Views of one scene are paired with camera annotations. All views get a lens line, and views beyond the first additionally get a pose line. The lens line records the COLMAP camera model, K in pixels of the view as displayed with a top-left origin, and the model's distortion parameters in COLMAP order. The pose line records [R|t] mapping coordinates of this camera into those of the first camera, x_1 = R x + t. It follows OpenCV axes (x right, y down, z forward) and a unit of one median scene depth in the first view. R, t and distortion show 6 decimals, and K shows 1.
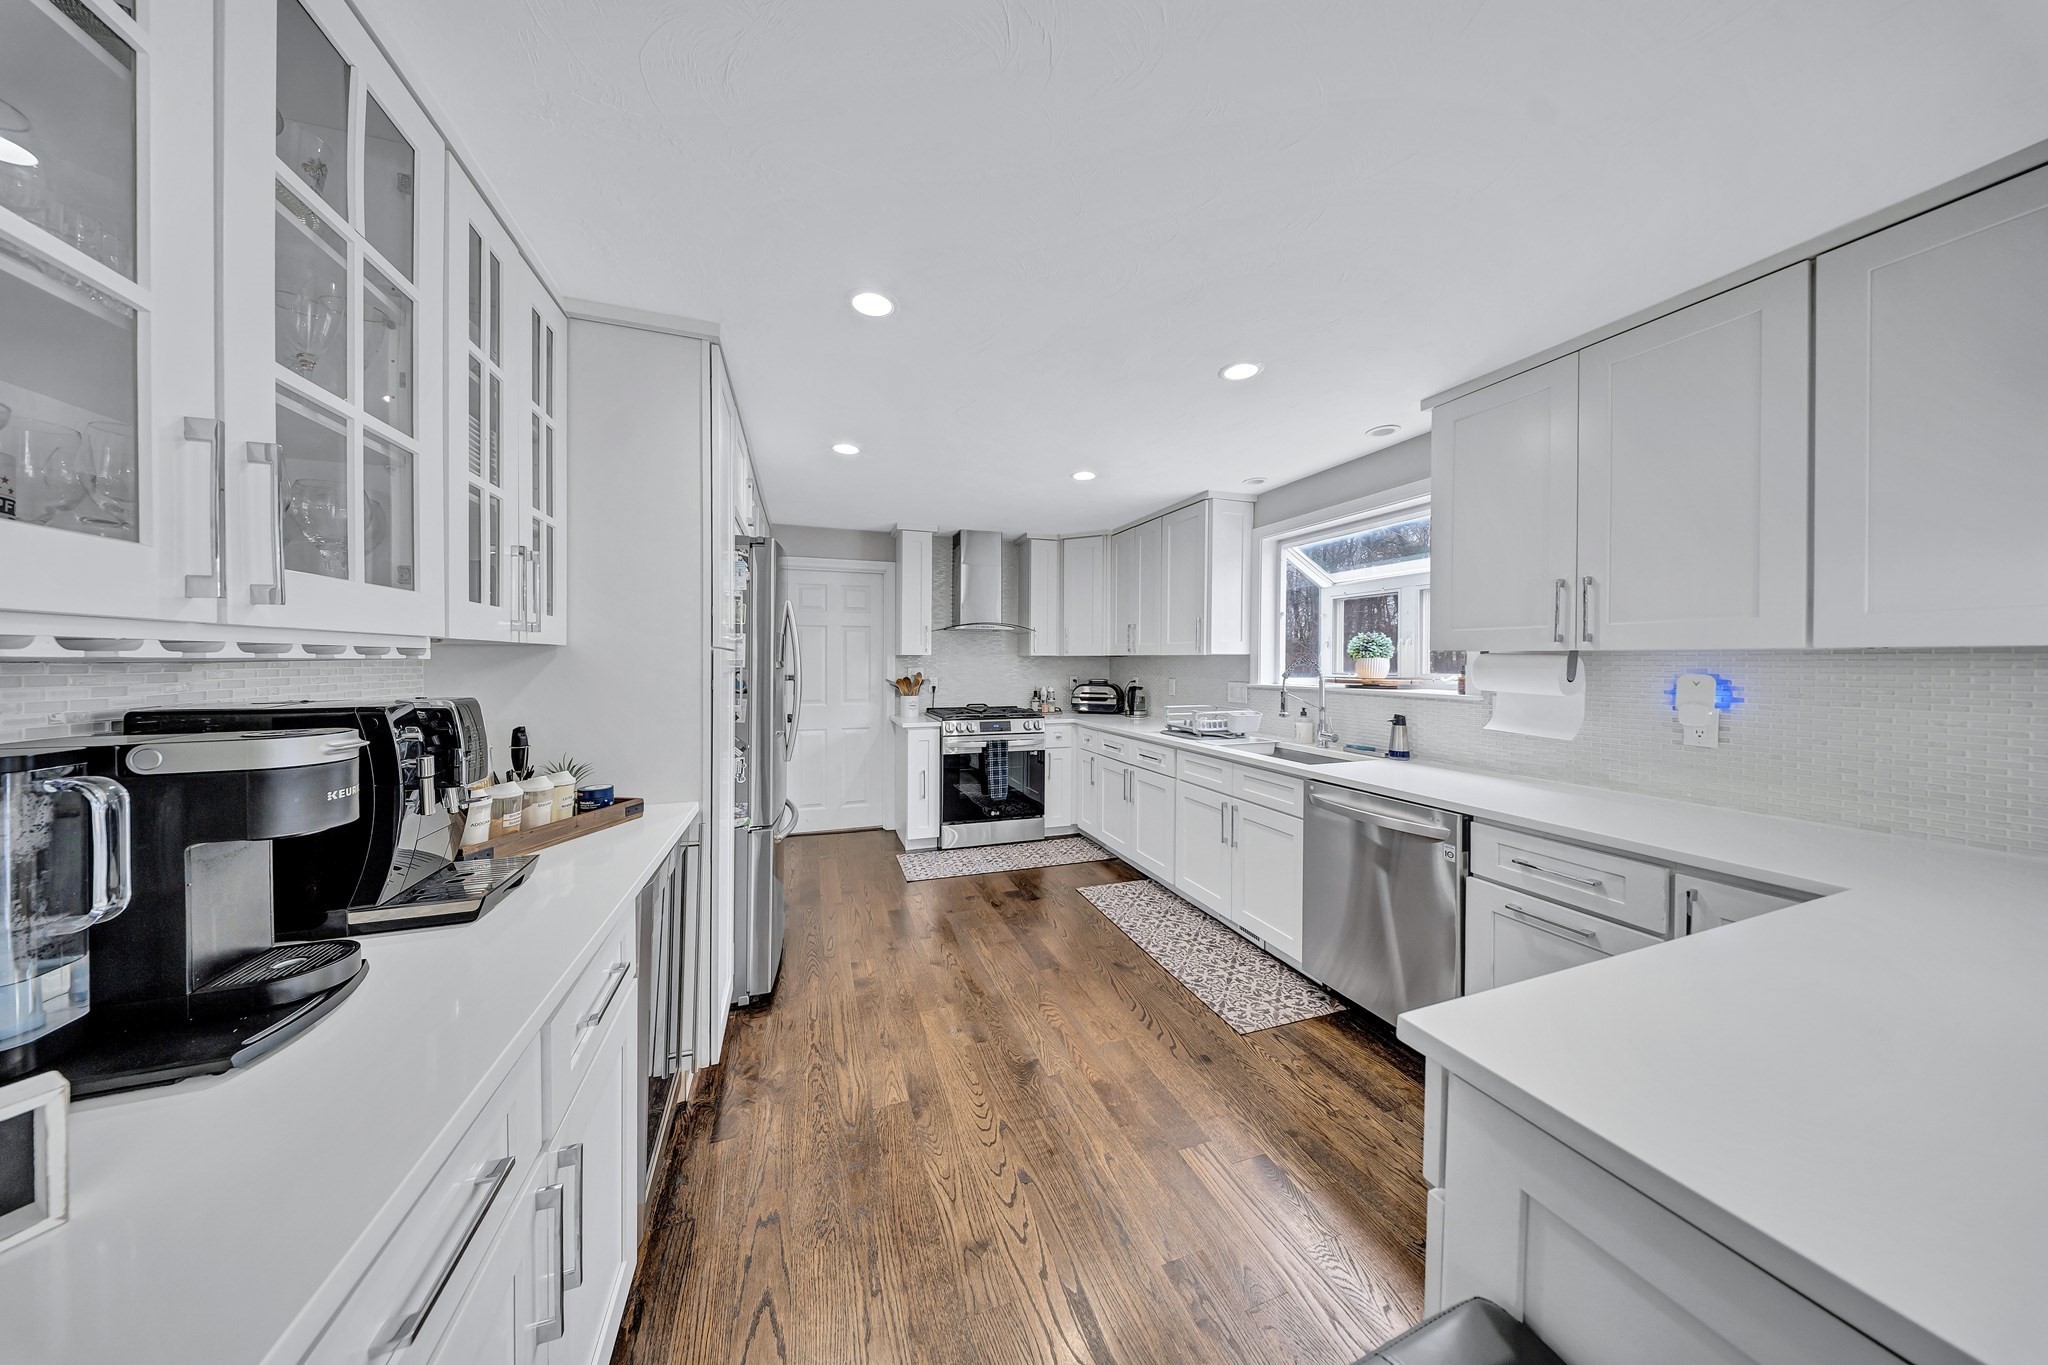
lens RADIAL K [[610.9, 0, 1011.5], [0, 610.9, 664.7], [0, 0, 1]] dist [0.000589, -0.000012]
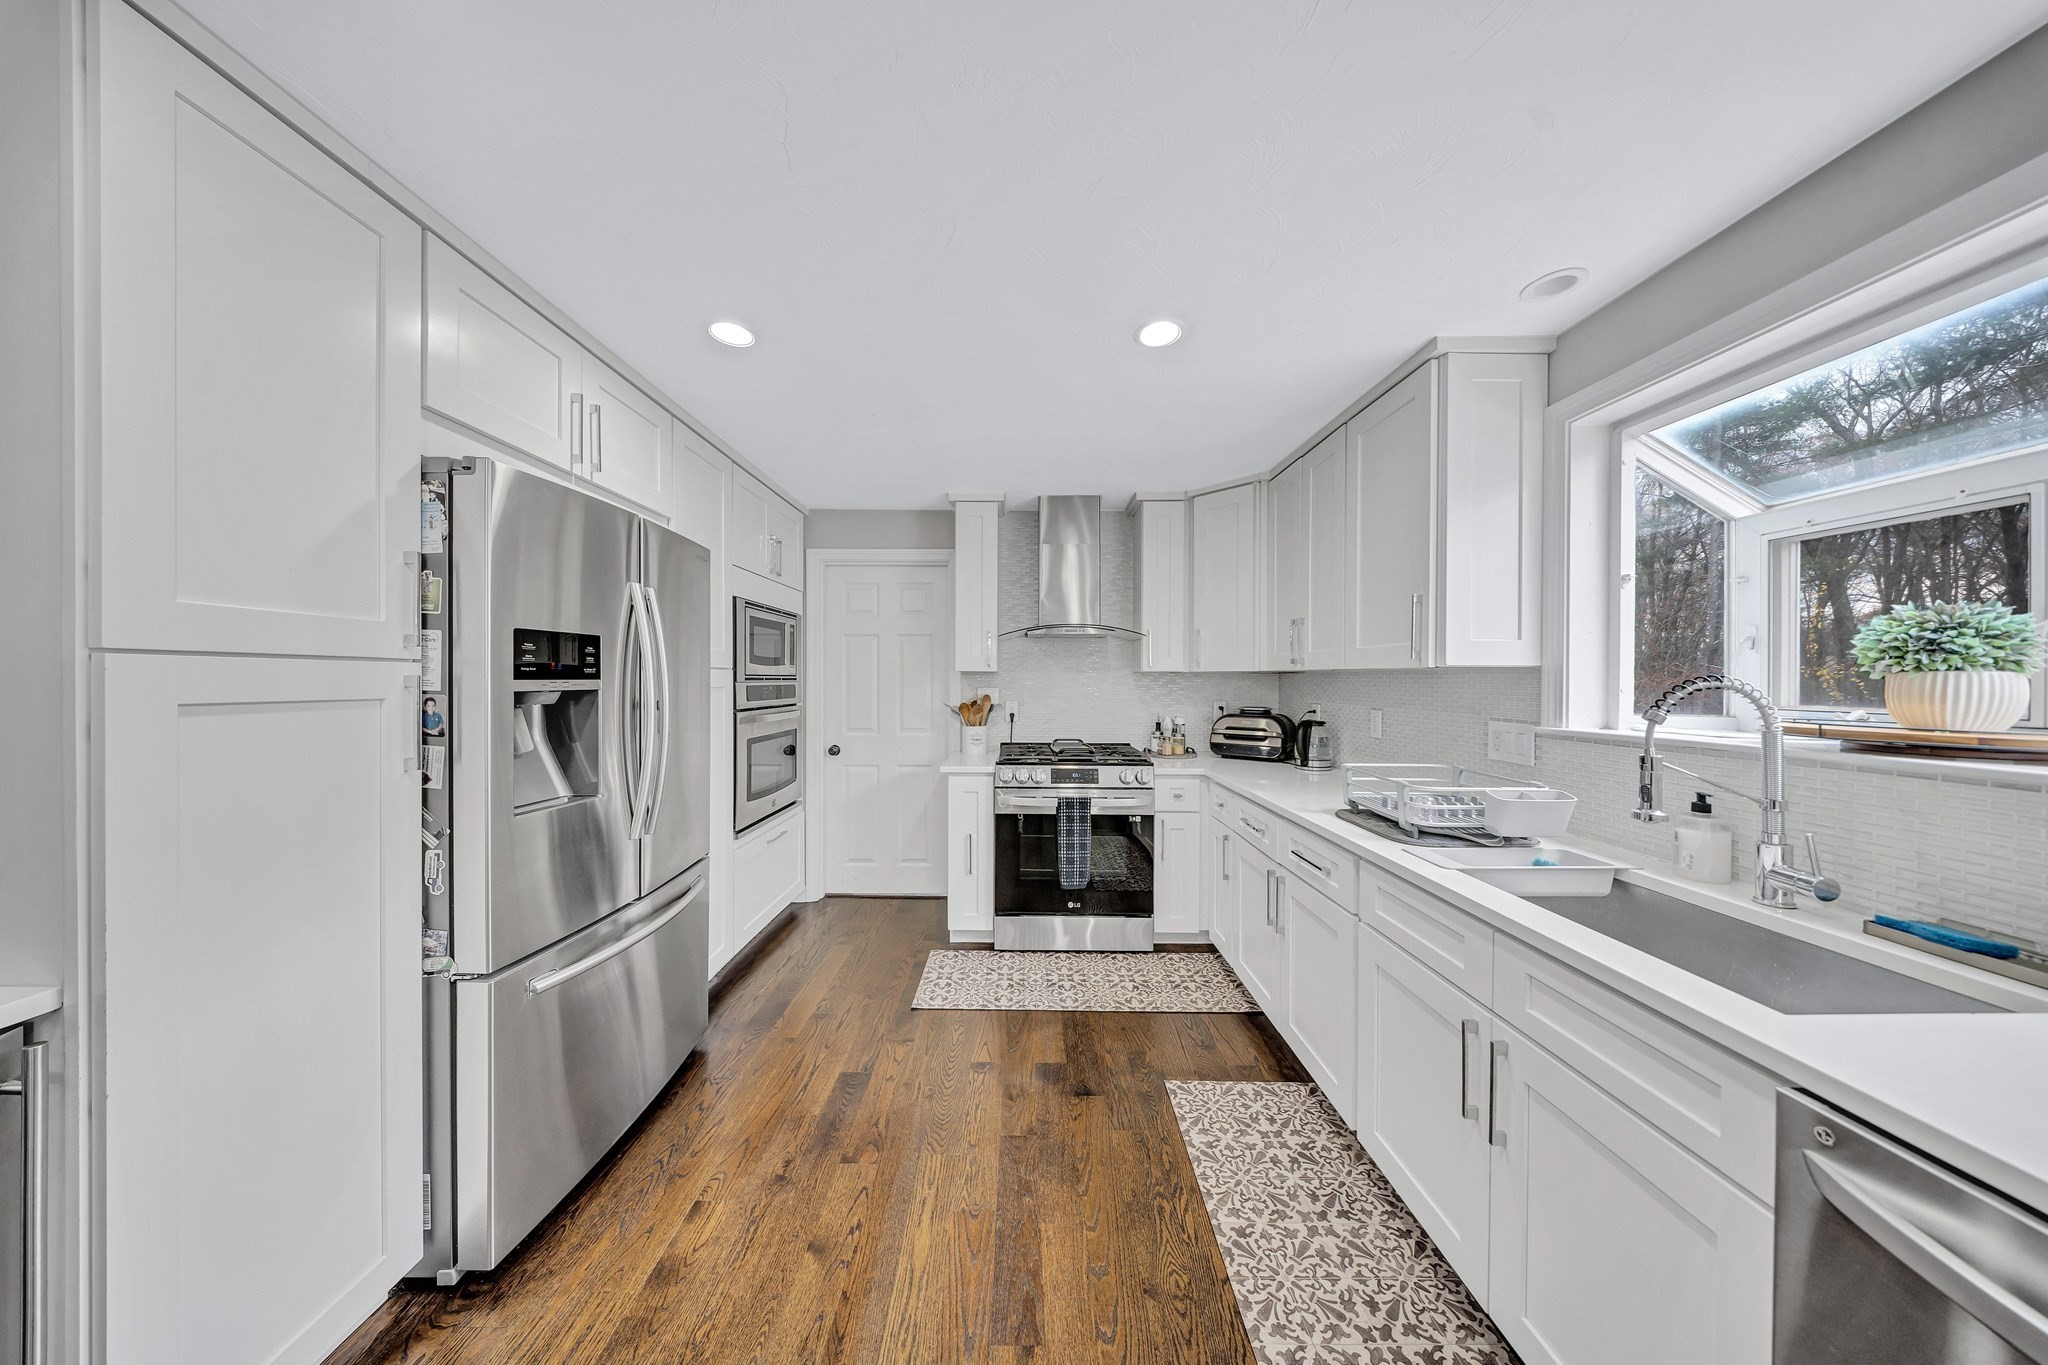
lens RADIAL K [[601.9, 0, 1015.3], [0, 601.9, 676.6], [0, 0, 1]] dist [-0.001245, -0.000062]
pose [[0.943726, -0.000057, -0.330730, 0.154667], [-0.003364, 0.999947, -0.009771, -0.002424], [0.330713, 0.010334, 0.943675, 0.410886]]
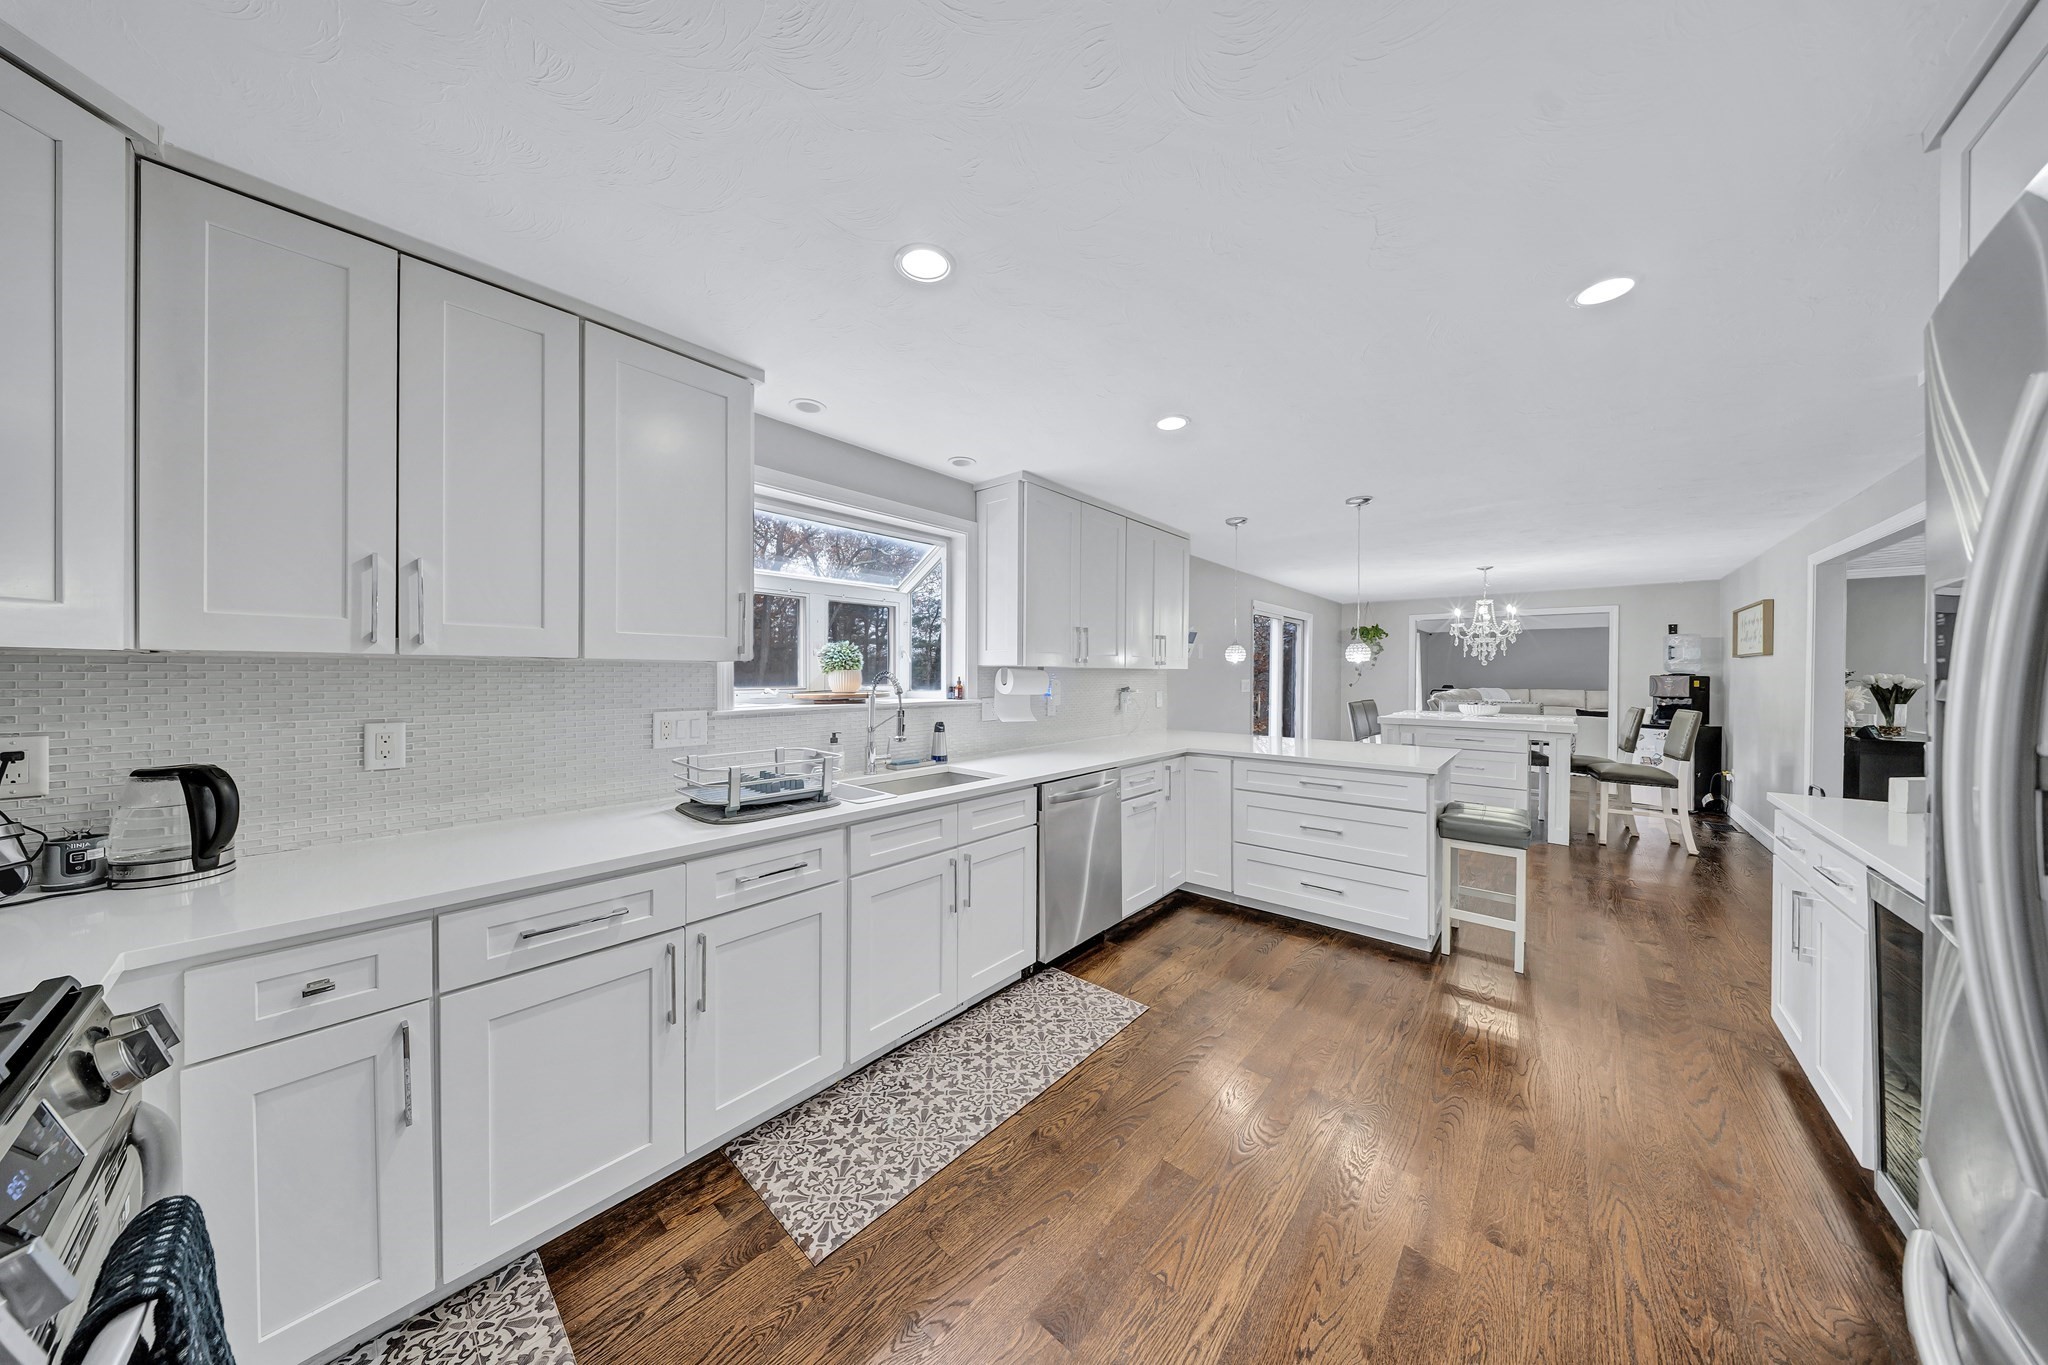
lens RADIAL K [[591.0, 0, 1030.2], [0, 591.0, 677.1], [0, 0, 1]] dist [-0.000533, -0.000022]
pose [[-0.489474, -0.007206, 0.871988, -0.273056], [0.004285, 0.999934, 0.010669, -0.006886], [-0.872007, 0.008959, -0.489411, 1.027979]]
